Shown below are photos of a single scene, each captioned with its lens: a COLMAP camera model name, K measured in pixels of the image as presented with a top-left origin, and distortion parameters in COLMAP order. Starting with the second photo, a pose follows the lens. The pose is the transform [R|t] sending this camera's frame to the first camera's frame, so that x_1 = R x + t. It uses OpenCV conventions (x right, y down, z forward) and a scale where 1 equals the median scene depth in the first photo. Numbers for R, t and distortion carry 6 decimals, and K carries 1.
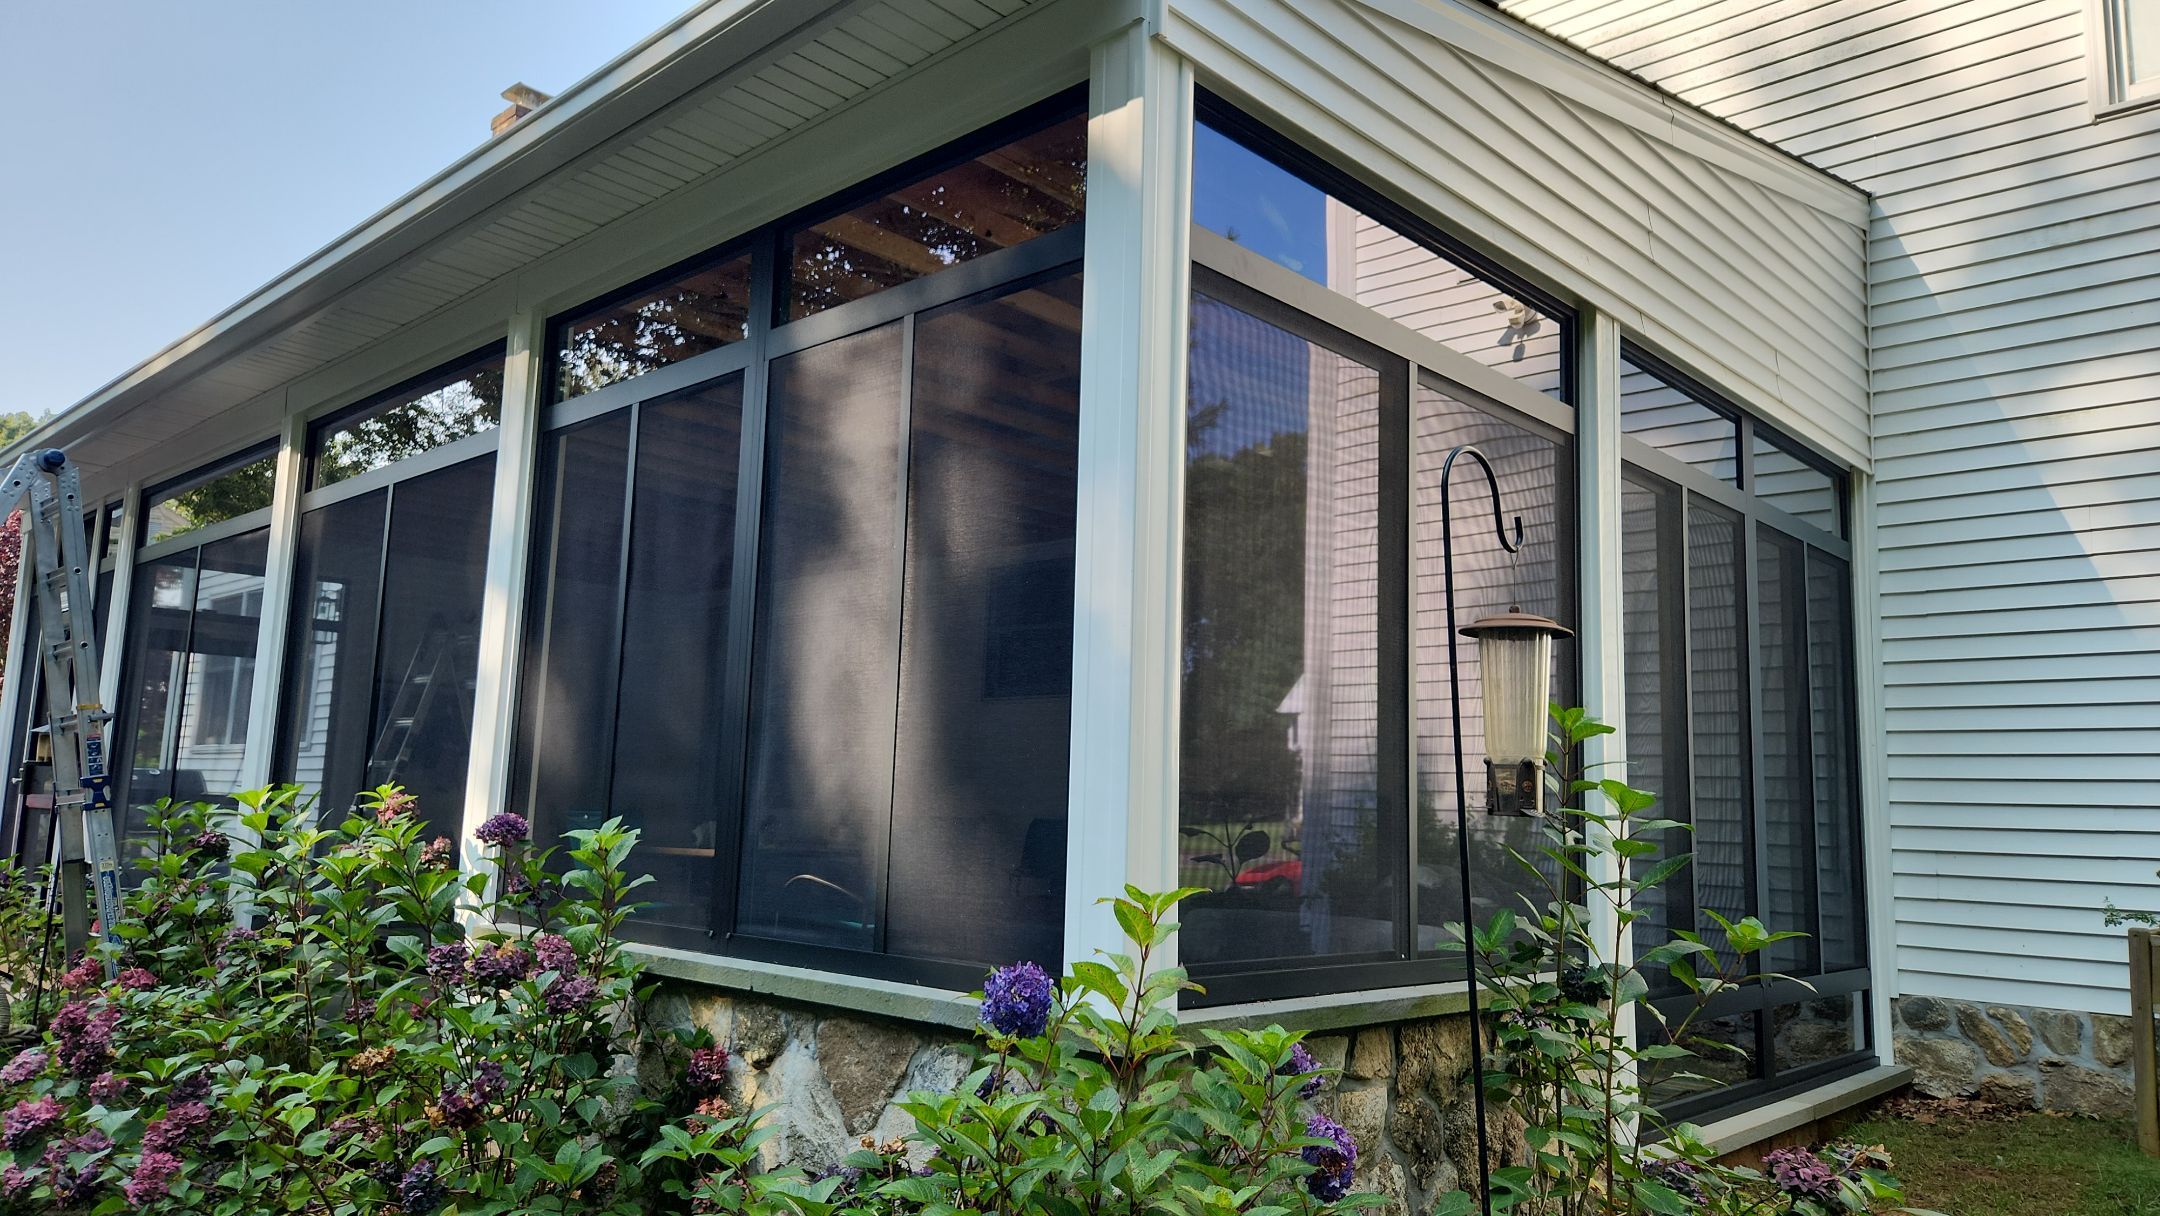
lens RADIAL K [[1450.9, 0, 1079.1], [0, 1450.9, 618.7], [0, 0, 1]] dist [0.075369, -0.064657]
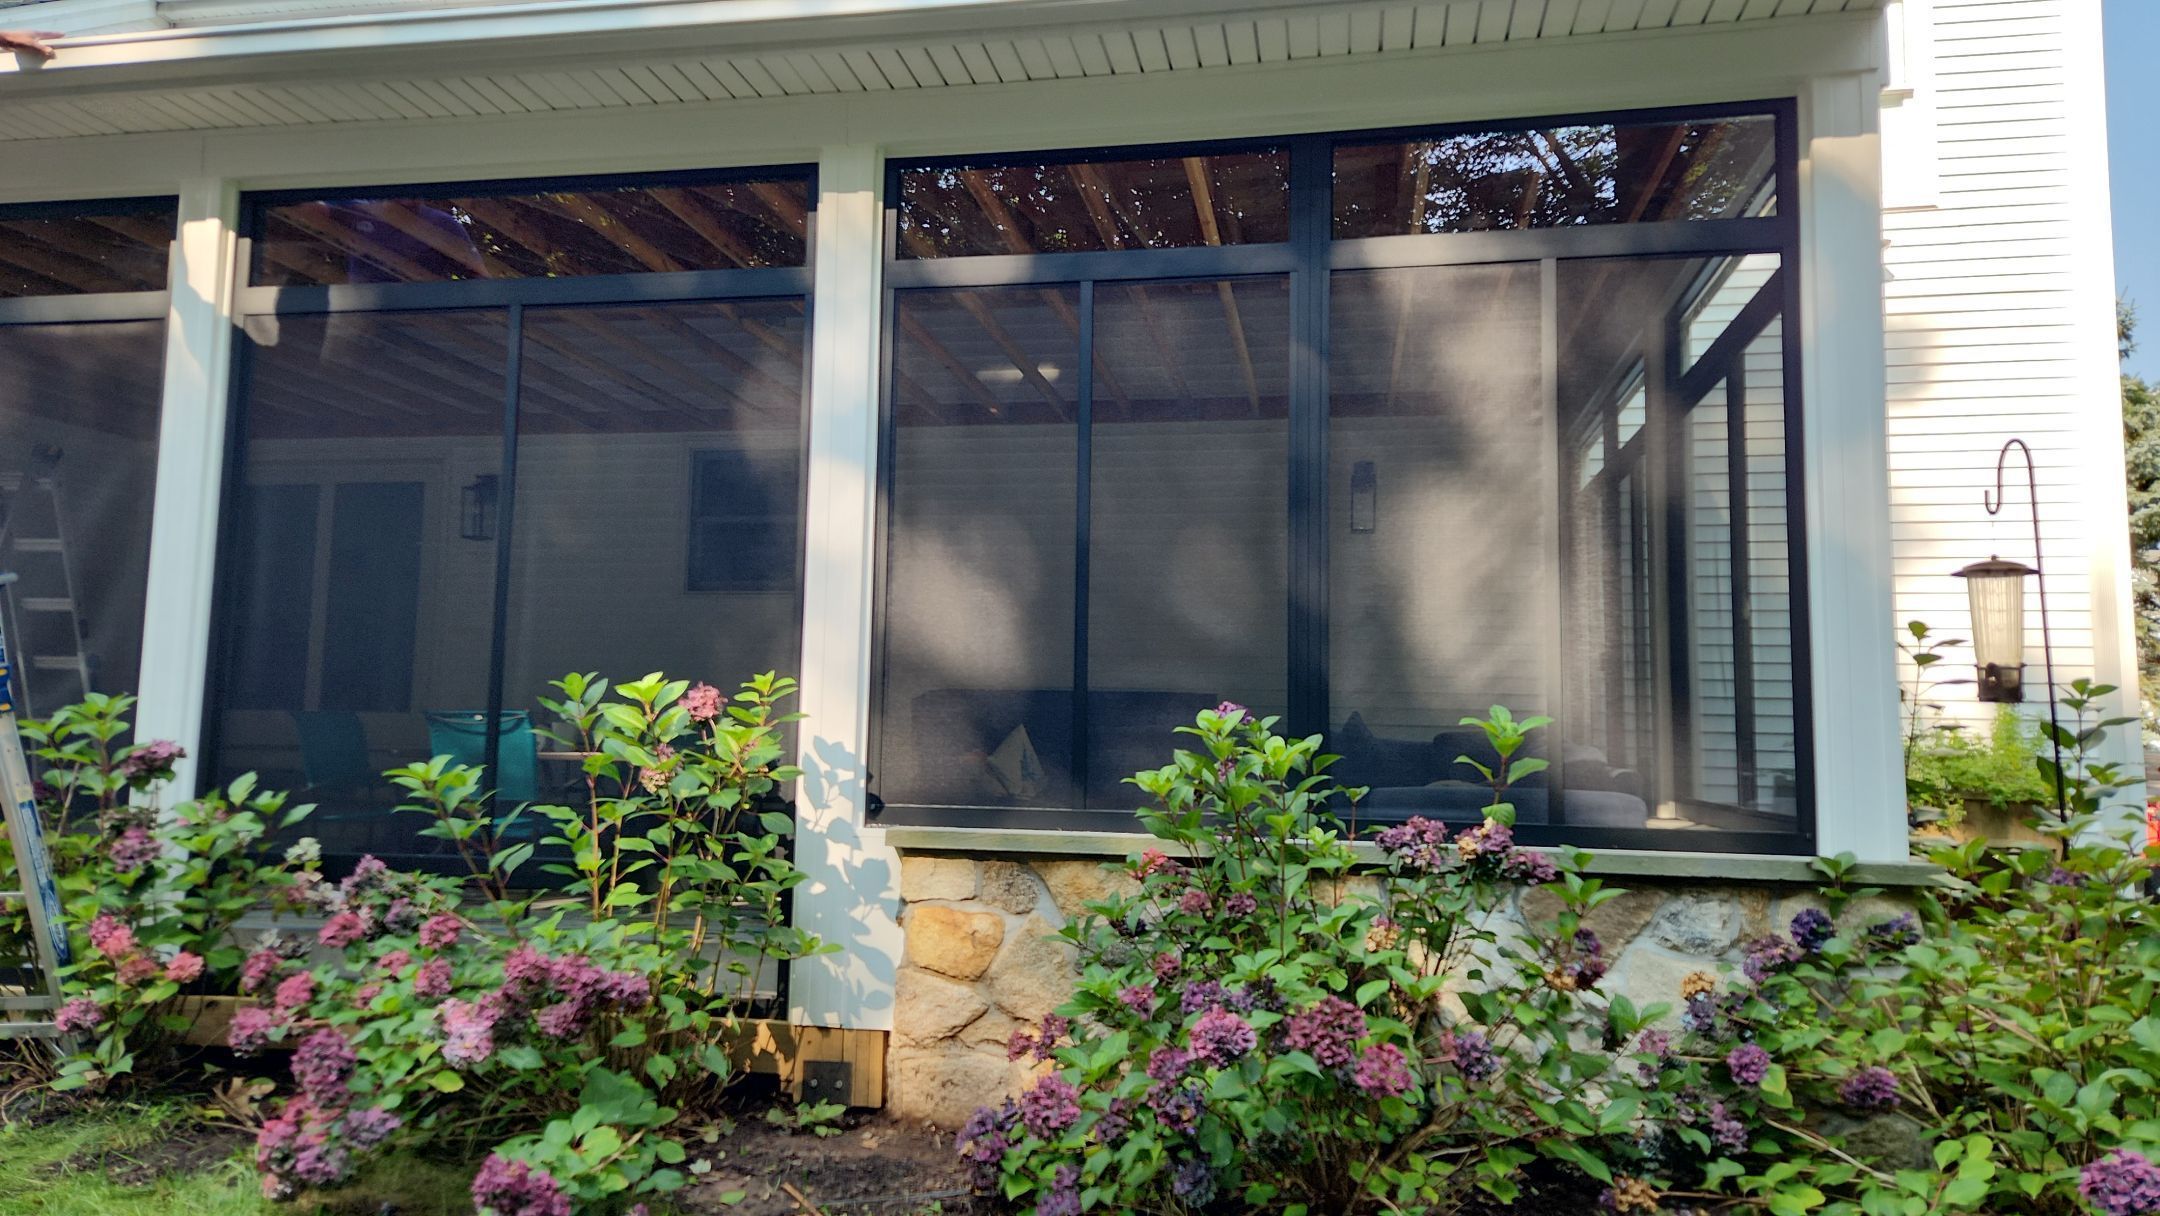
lens RADIAL K [[1450.9, 0, 1079.1], [0, 1450.9, 618.7], [0, 0, 1]] dist [0.075369, -0.064657]
pose [[0.841240, 0.033816, 0.539604, -0.933889], [-0.060898, 0.997617, 0.032421, 0.046172], [-0.537222, -0.060135, 0.841294, 0.216484]]
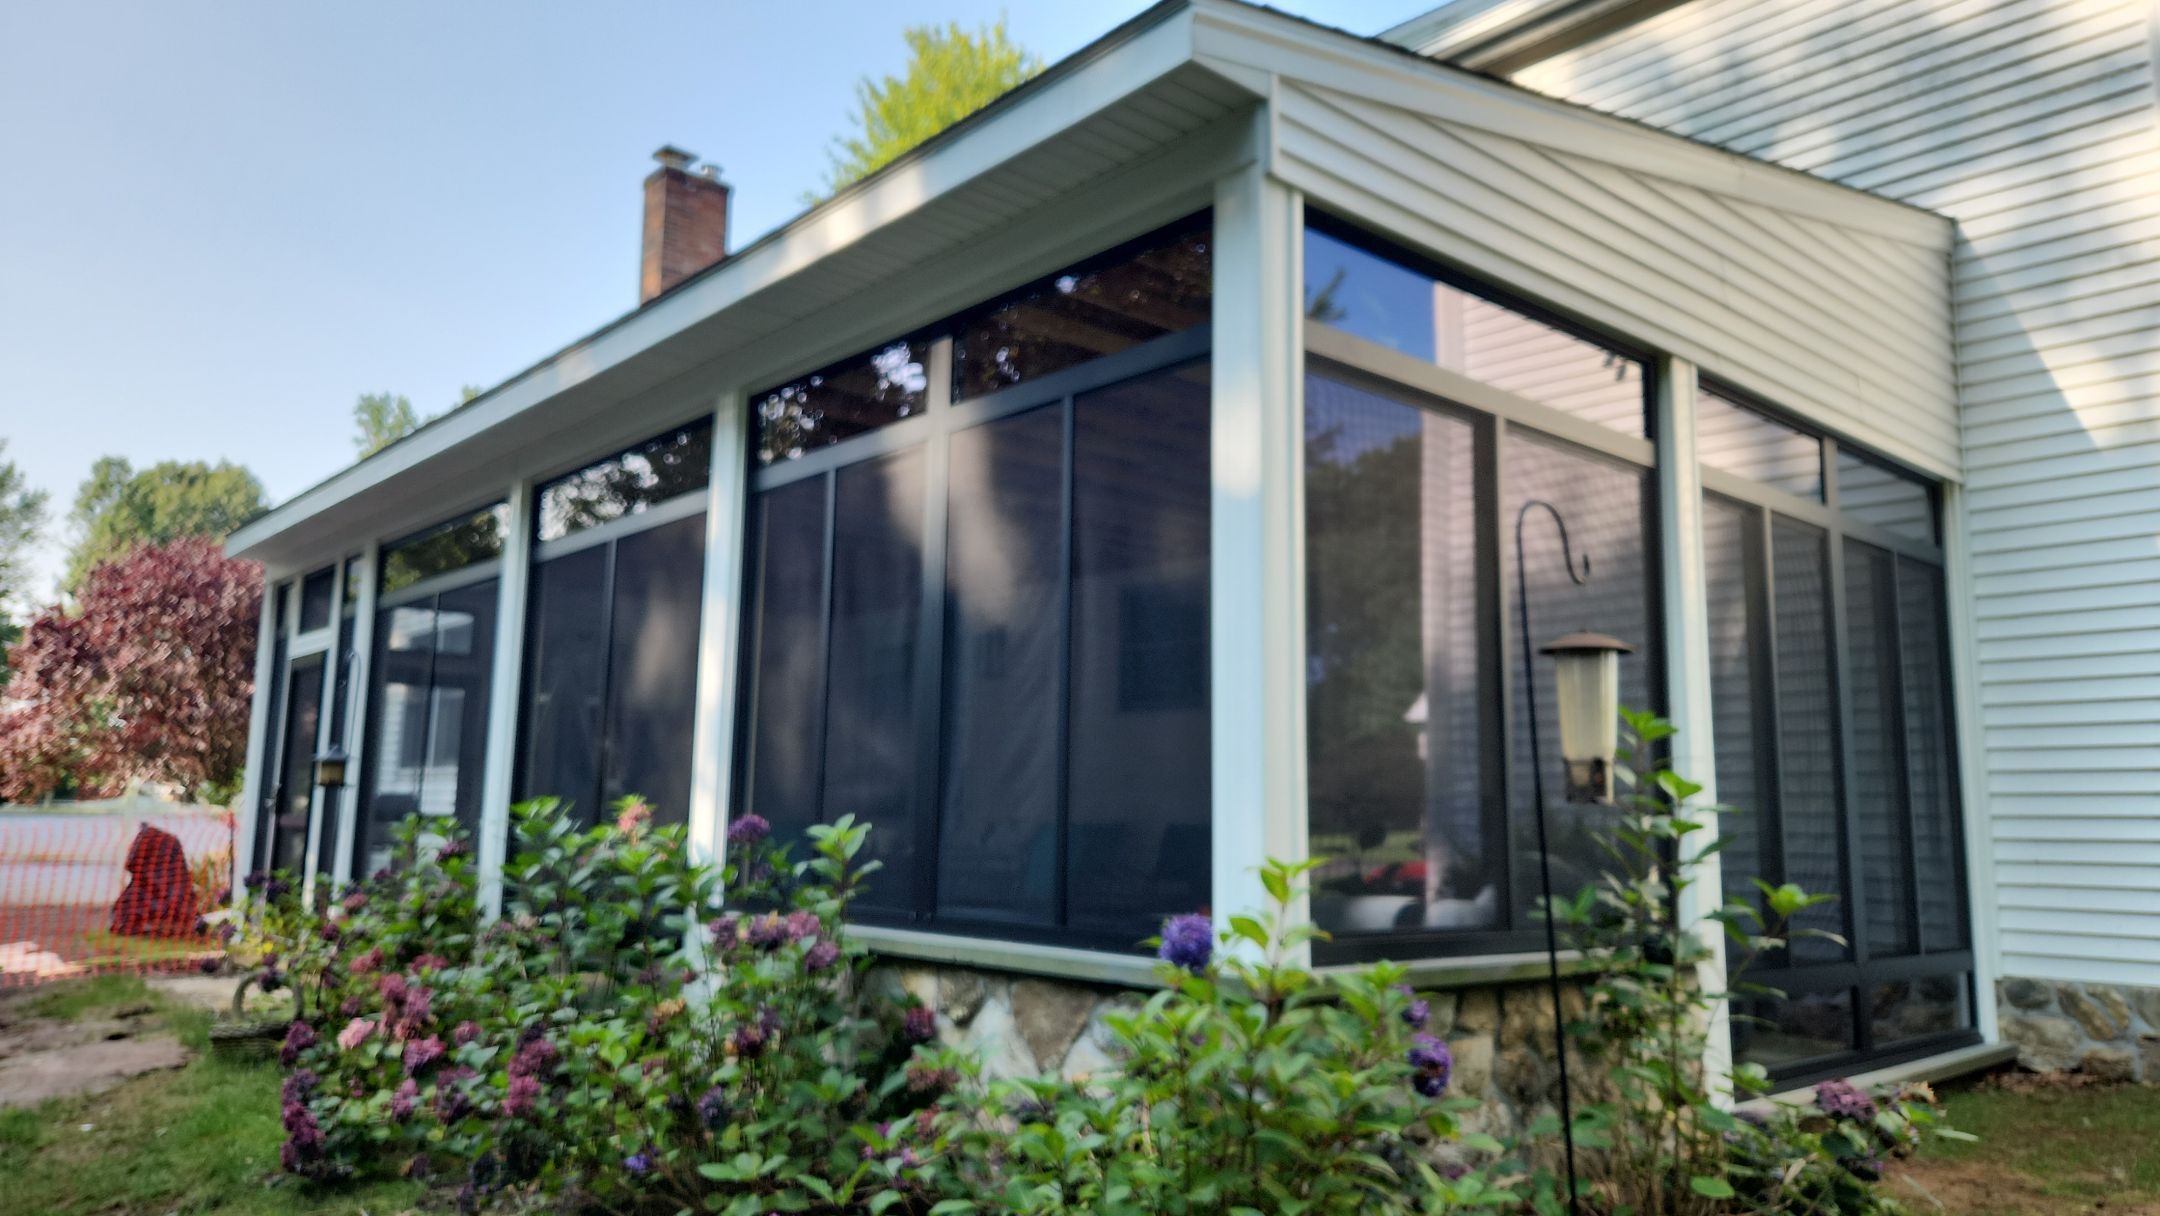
lens RADIAL K [[1464.0, 0, 1080.0], [0, 1464.0, 608.0], [0, 0, 1]] dist [0.076554, -0.076871]
pose [[0.996266, -0.026717, -0.082095, -0.011757], [0.025529, 0.999554, -0.015490, -0.014343], [0.082472, 0.013336, 0.996504, -0.198881]]
